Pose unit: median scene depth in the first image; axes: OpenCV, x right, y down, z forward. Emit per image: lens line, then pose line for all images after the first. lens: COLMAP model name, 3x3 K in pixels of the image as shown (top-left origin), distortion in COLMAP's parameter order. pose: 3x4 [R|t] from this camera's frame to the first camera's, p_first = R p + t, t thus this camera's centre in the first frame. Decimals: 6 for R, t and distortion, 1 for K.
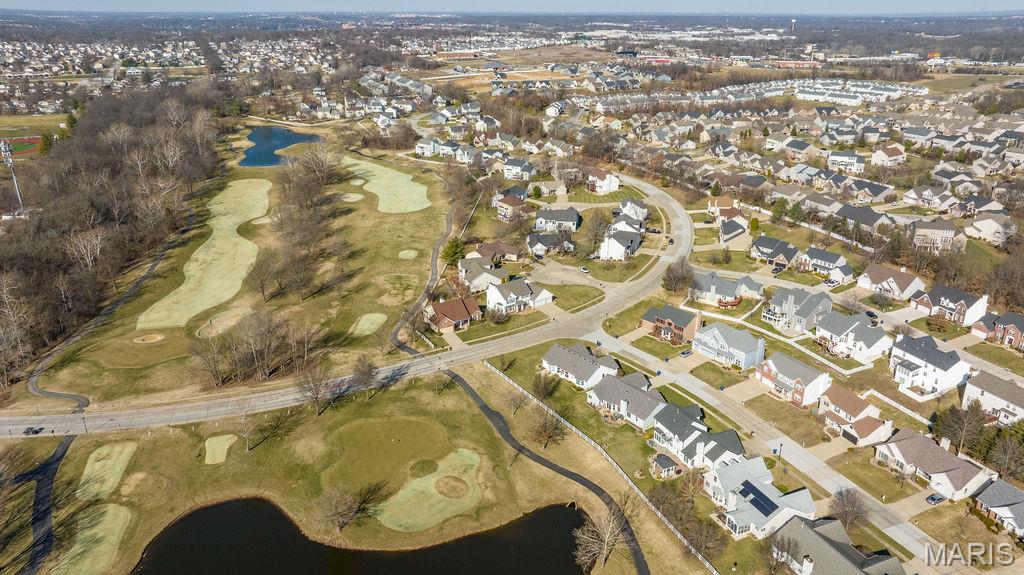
lens RADIAL K [[718.5, 0, 515.9], [0, 718.5, 289.9], [0, 0, 1]] dist [-0.010625, 0.000431]
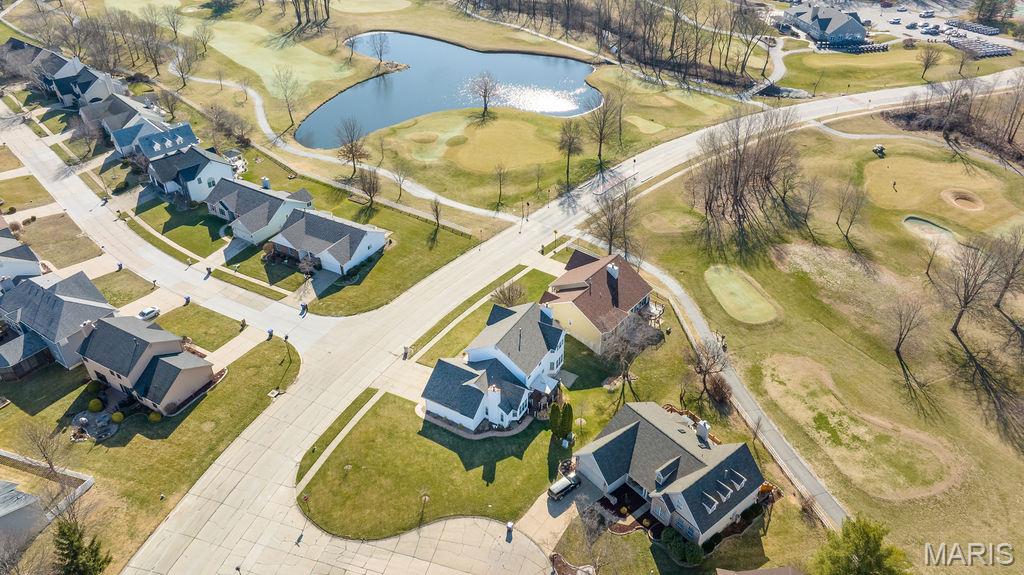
lens RADIAL K [[718.5, 0, 520.9], [0, 718.5, 287.3], [0, 0, 1]] dist [0.000111, -0.041764]
pose [[-0.929421, 0.212723, -0.301537, 0.080390], [-0.136332, 0.561384, 0.816249, -0.268560], [0.342913, 0.799748, -0.492761, 0.856523]]
